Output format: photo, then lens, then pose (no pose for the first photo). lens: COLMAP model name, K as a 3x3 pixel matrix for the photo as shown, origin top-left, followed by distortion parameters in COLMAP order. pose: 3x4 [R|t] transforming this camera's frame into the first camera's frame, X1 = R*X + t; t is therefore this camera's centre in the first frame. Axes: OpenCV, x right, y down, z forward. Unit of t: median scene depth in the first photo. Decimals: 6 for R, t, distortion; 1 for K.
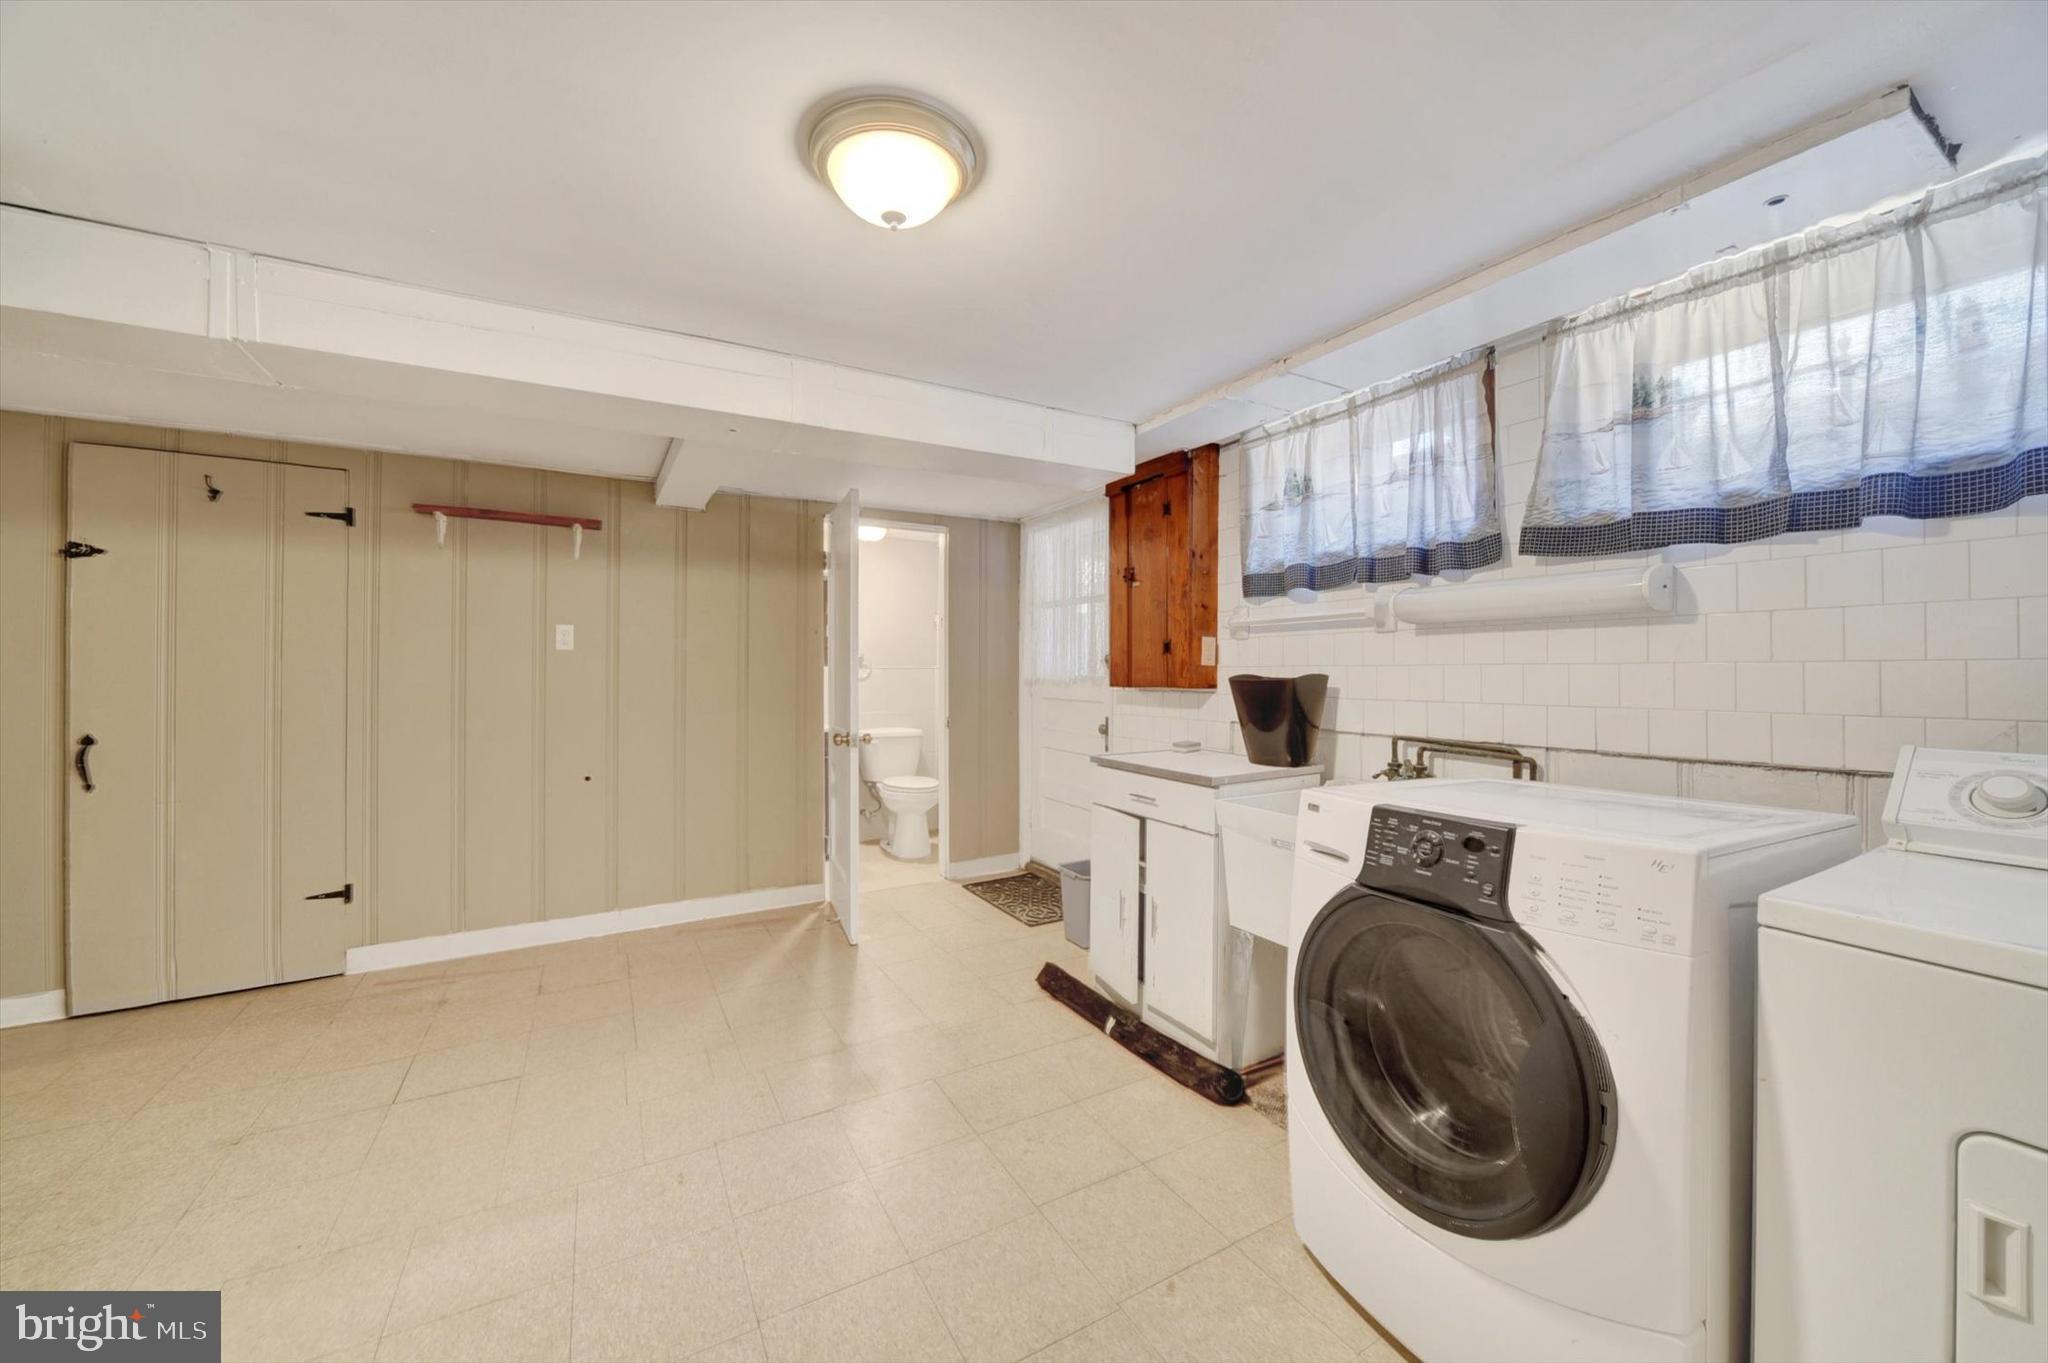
lens RADIAL K [[752.2, 0, 1030.1], [0, 752.2, 669.5], [0, 0, 1]] dist [-0.001228, -0.000091]
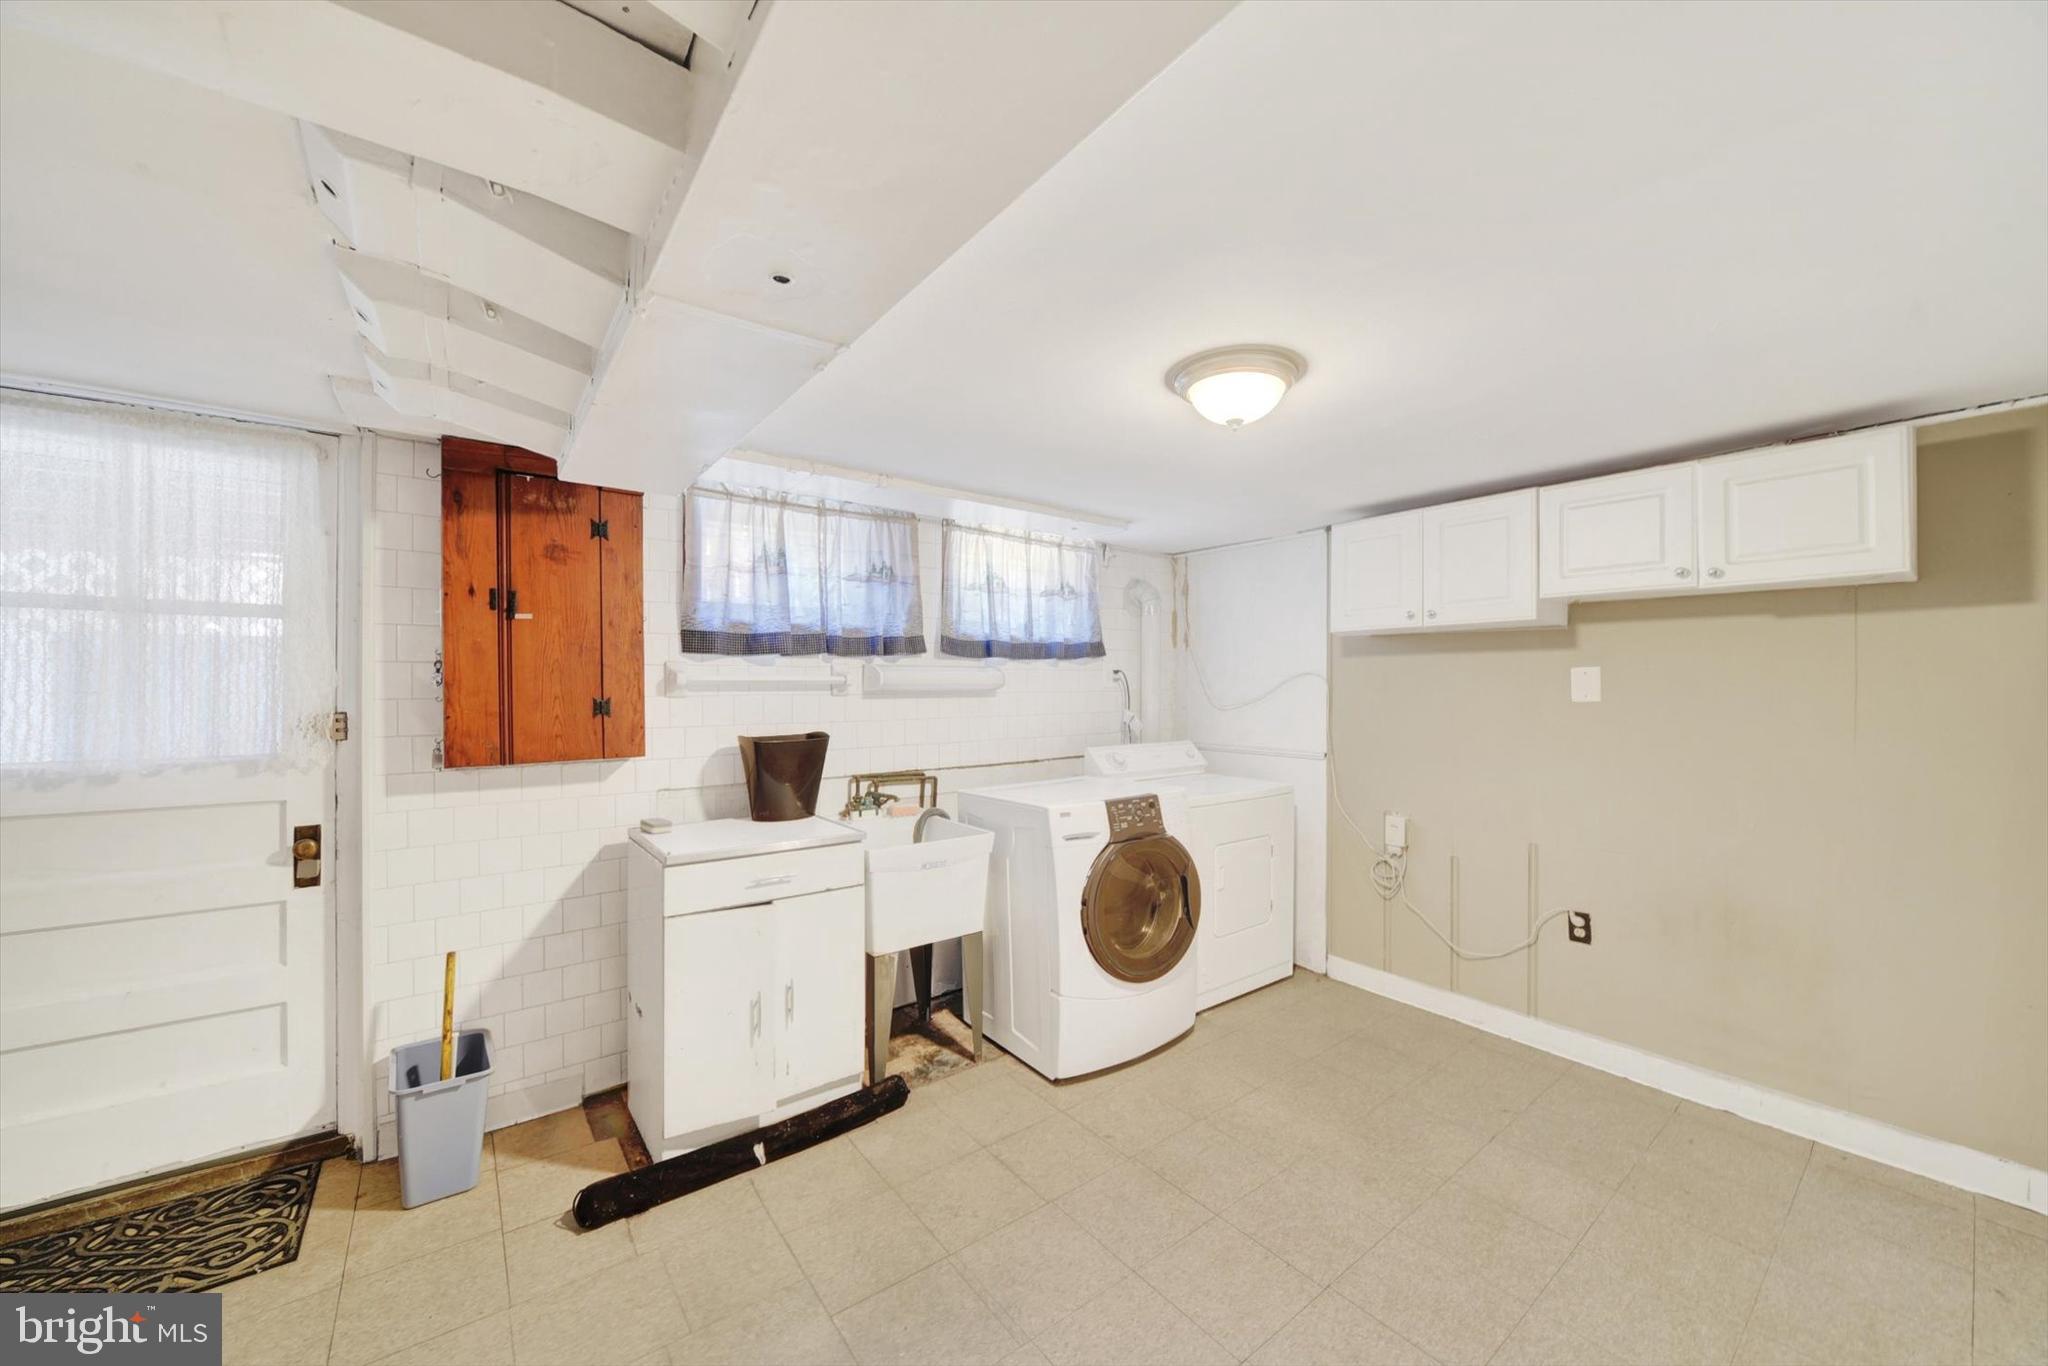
lens RADIAL K [[739.9, 0, 1018.1], [0, 739.9, 690.2], [0, 0, 1]] dist [-0.017414, -0.000011]
pose [[-0.106410, -0.000465, 0.994322, -0.840253], [0.005377, 0.999985, 0.001043, -0.061066], [-0.994308, 0.005457, -0.106406, 0.878818]]
